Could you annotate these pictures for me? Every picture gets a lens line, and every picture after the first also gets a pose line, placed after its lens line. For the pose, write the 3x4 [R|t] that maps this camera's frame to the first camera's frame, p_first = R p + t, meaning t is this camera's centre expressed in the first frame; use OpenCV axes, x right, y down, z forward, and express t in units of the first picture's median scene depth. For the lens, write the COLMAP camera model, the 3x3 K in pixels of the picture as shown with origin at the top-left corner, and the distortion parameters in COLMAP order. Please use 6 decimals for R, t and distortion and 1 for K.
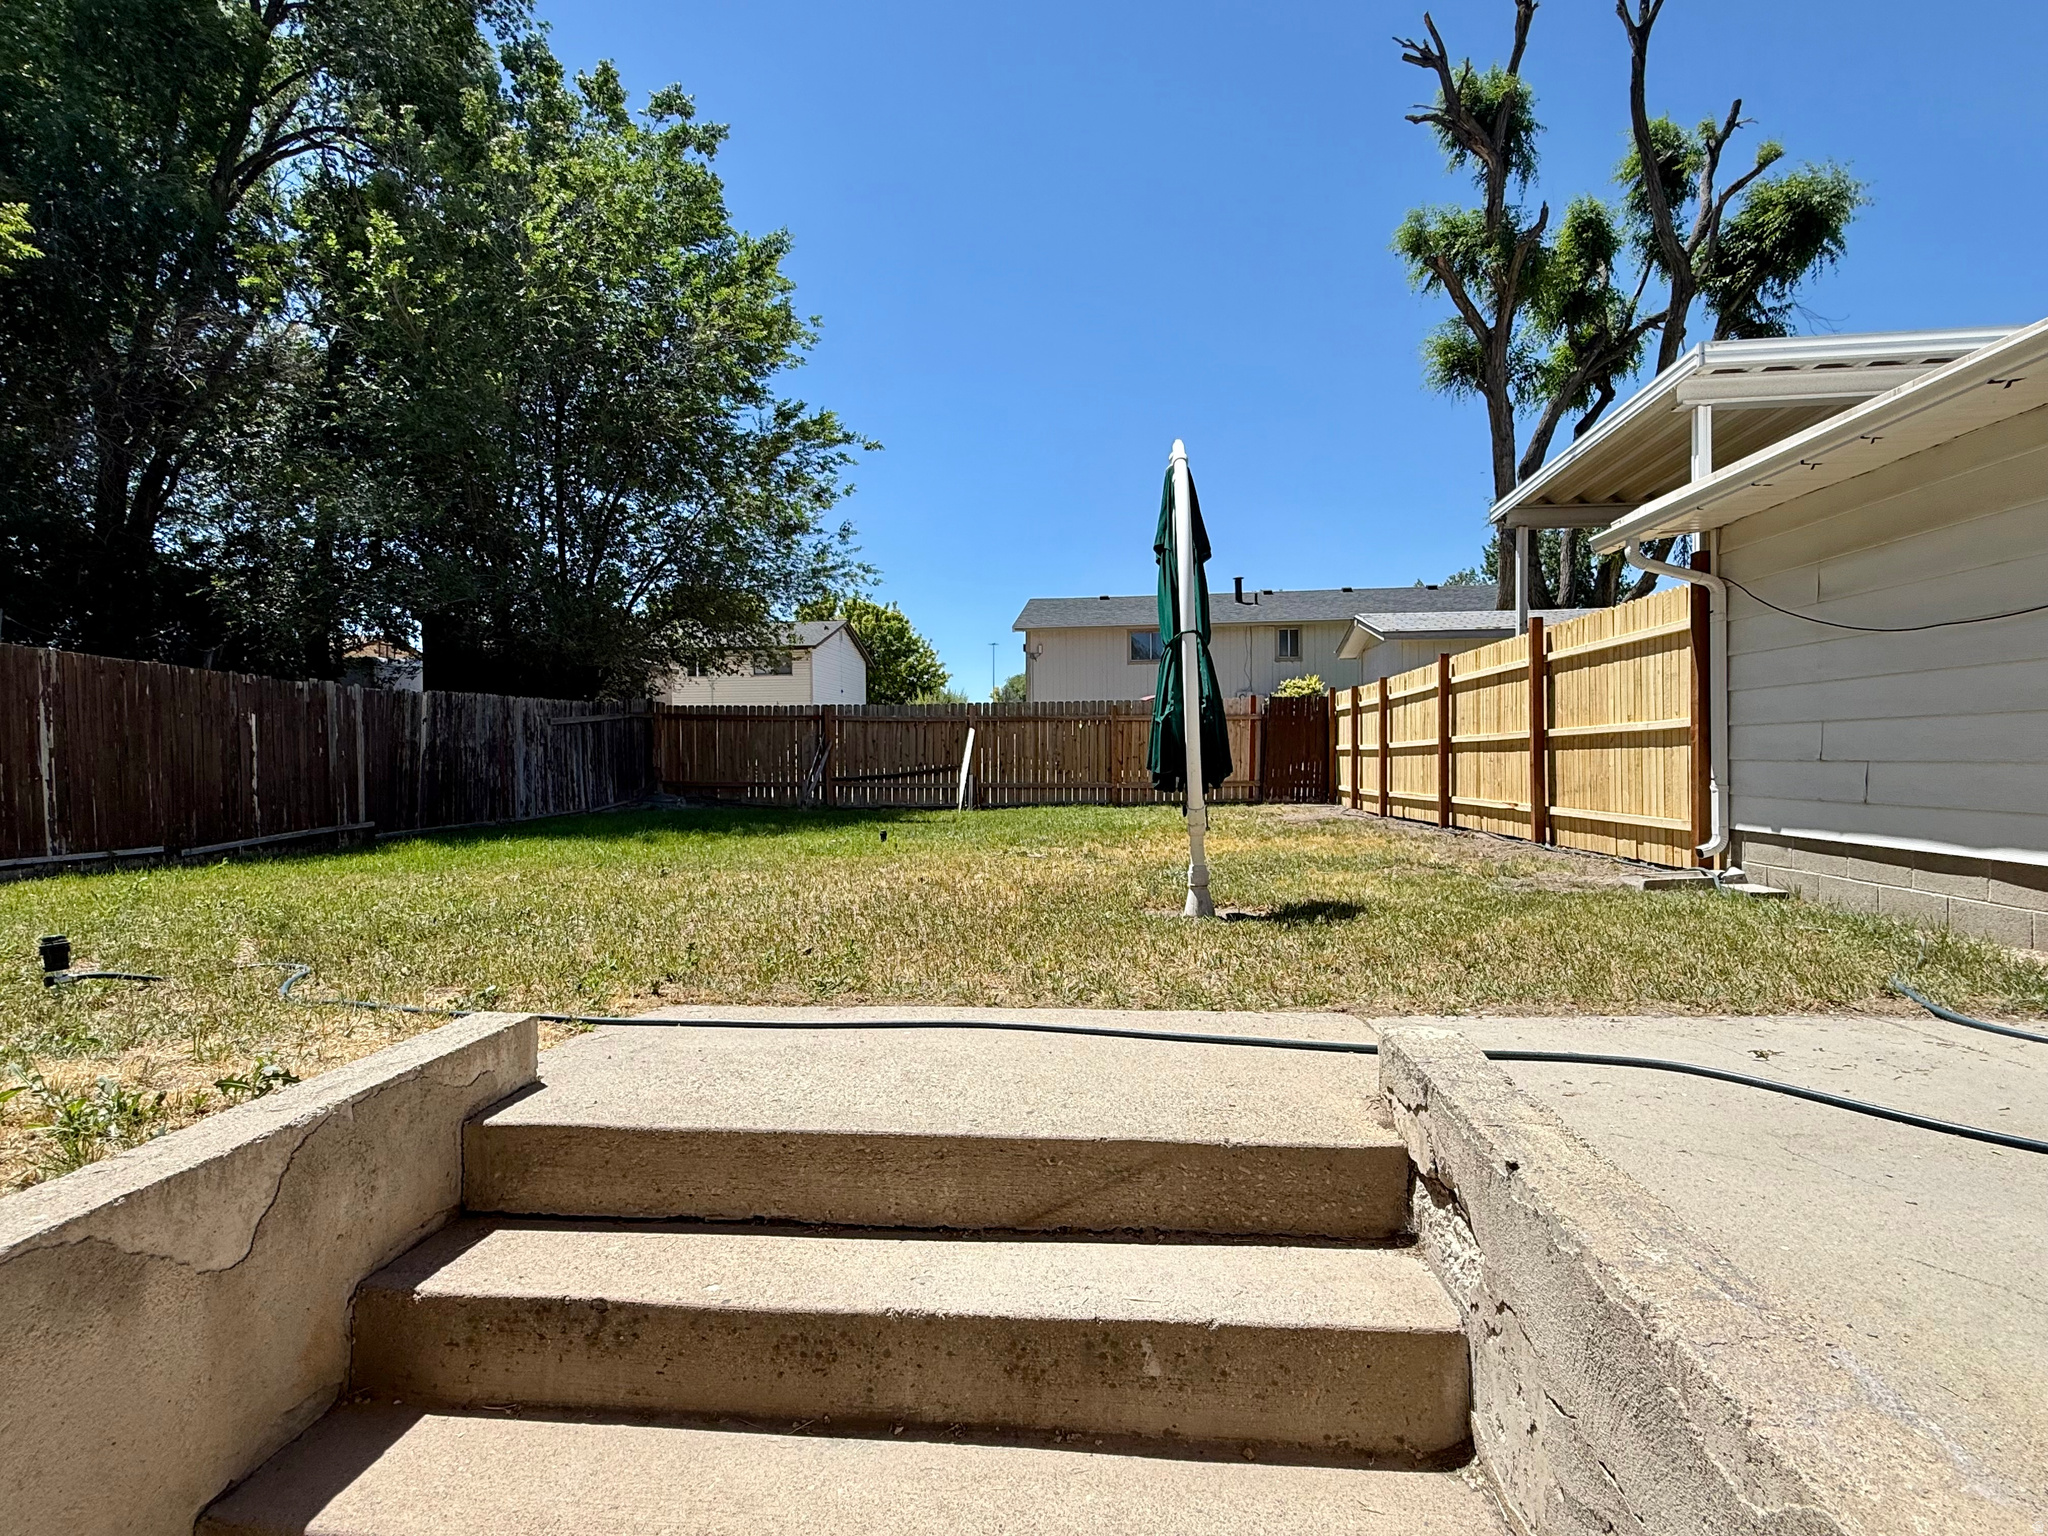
lens RADIAL K [[993.5, 0, 1026.7], [0, 993.5, 776.0], [0, 0, 1]] dist [-0.003744, -0.002883]
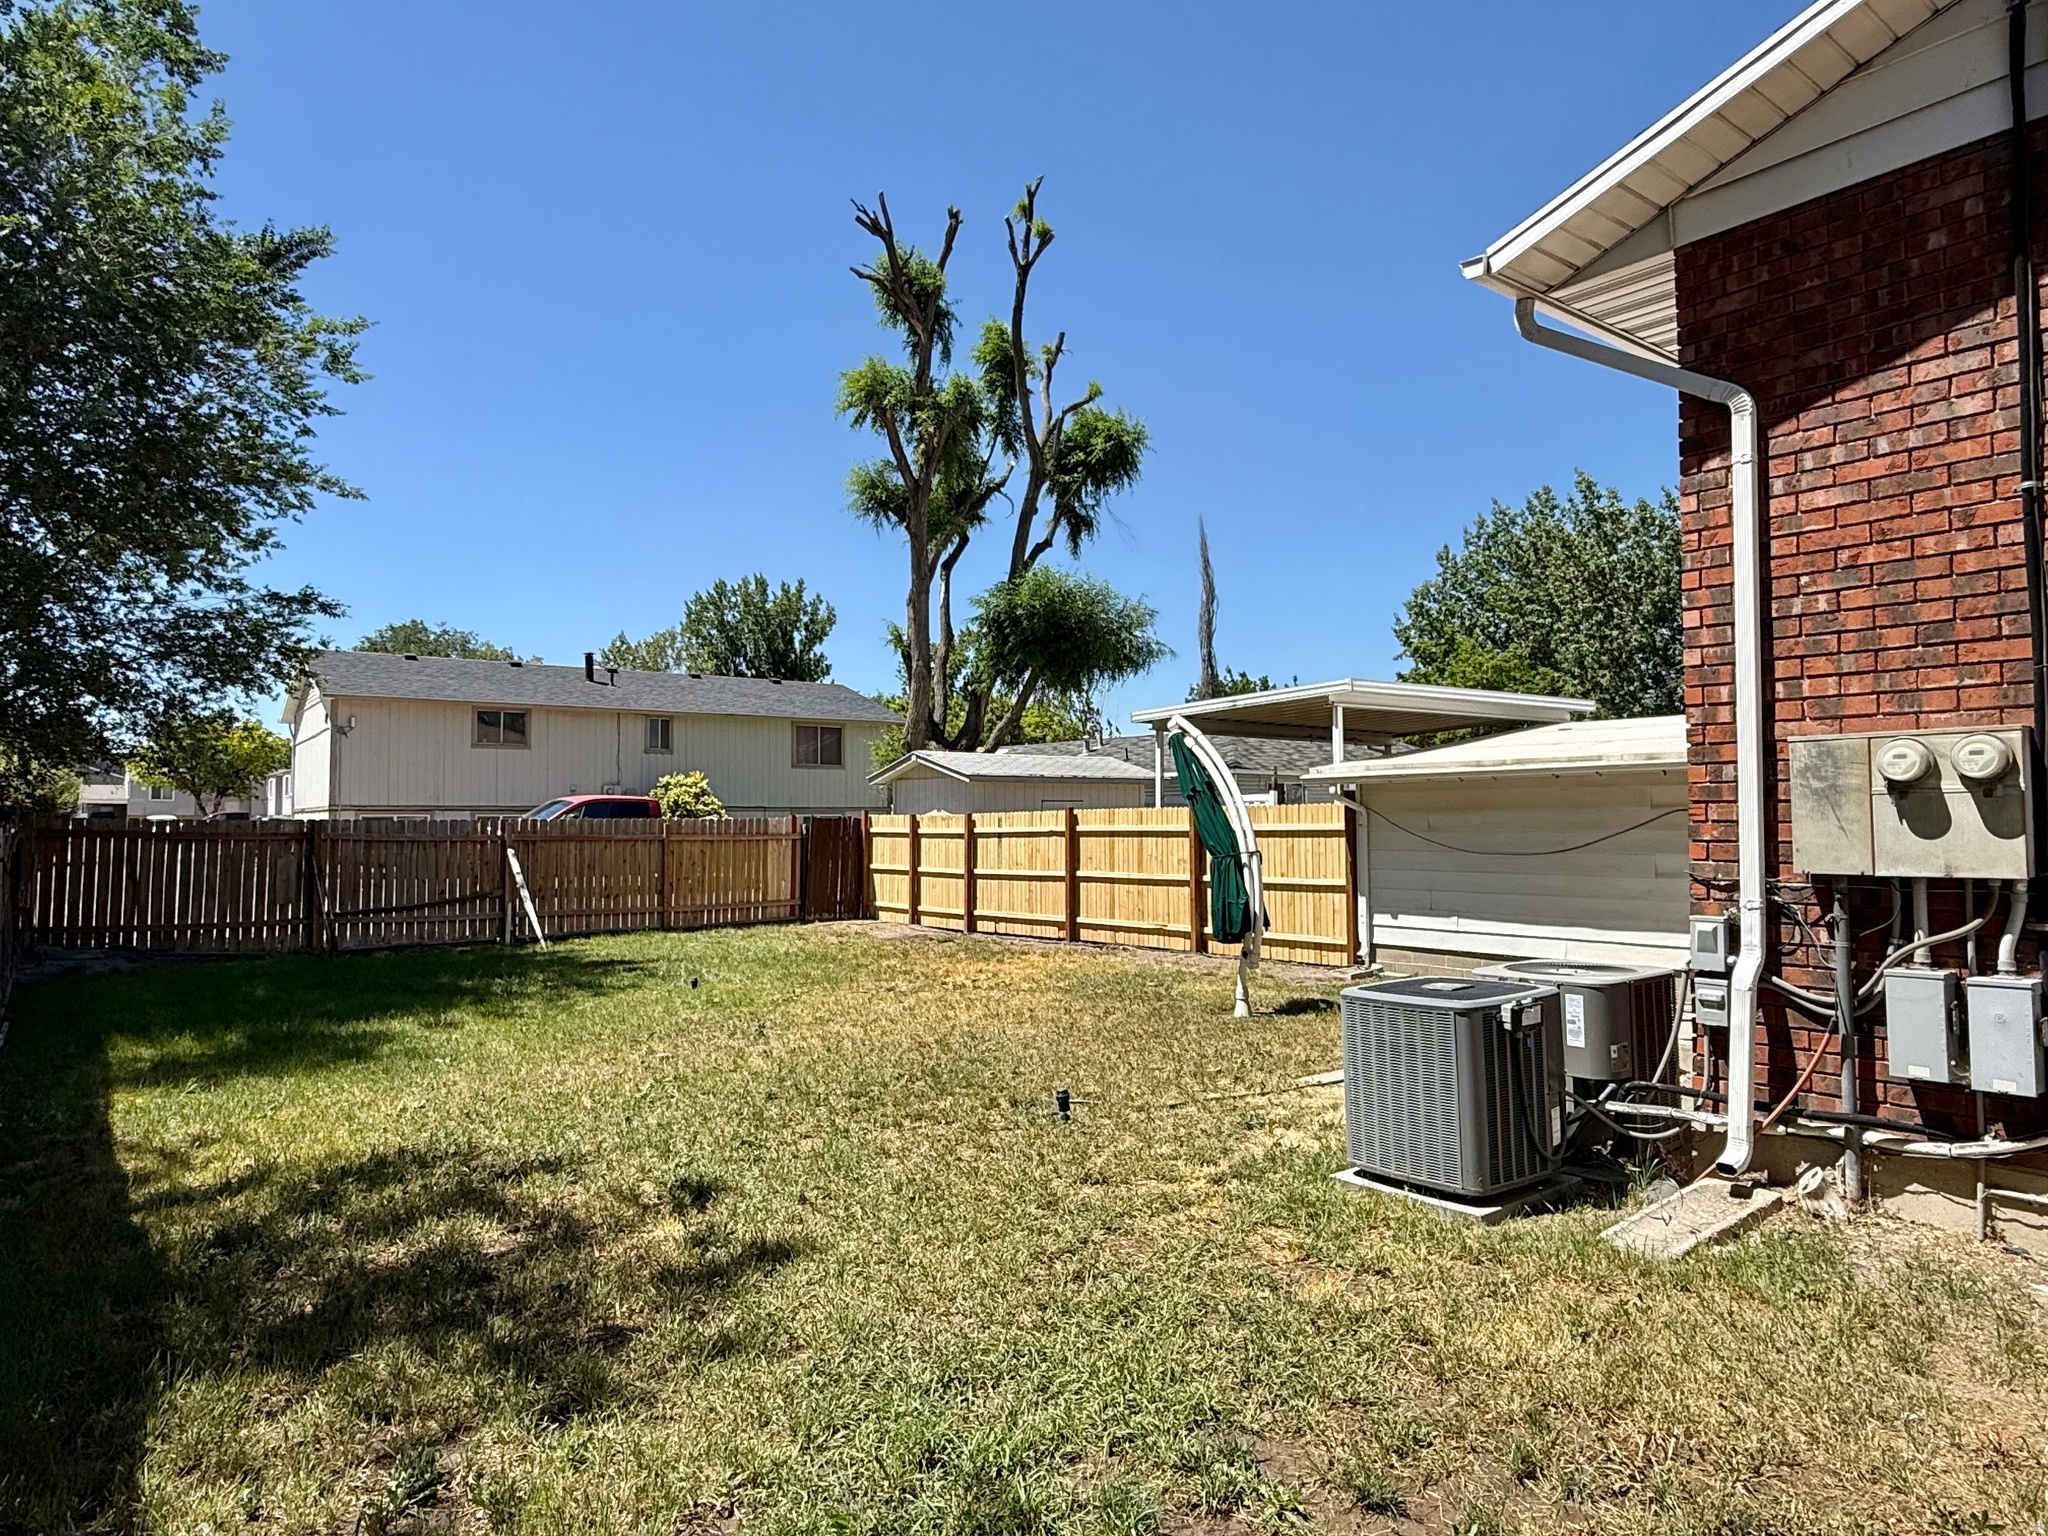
lens RADIAL K [[1244.1, 0, 1023.8], [0, 1244.1, 751.9], [0, 0, 1]] dist [0.004578, 0.000366]
pose [[0.725650, 0.048767, 0.686334, -0.394889], [0.008462, 0.996777, -0.079771, -0.034641], [-0.688012, 0.063693, 0.722898, -0.073125]]
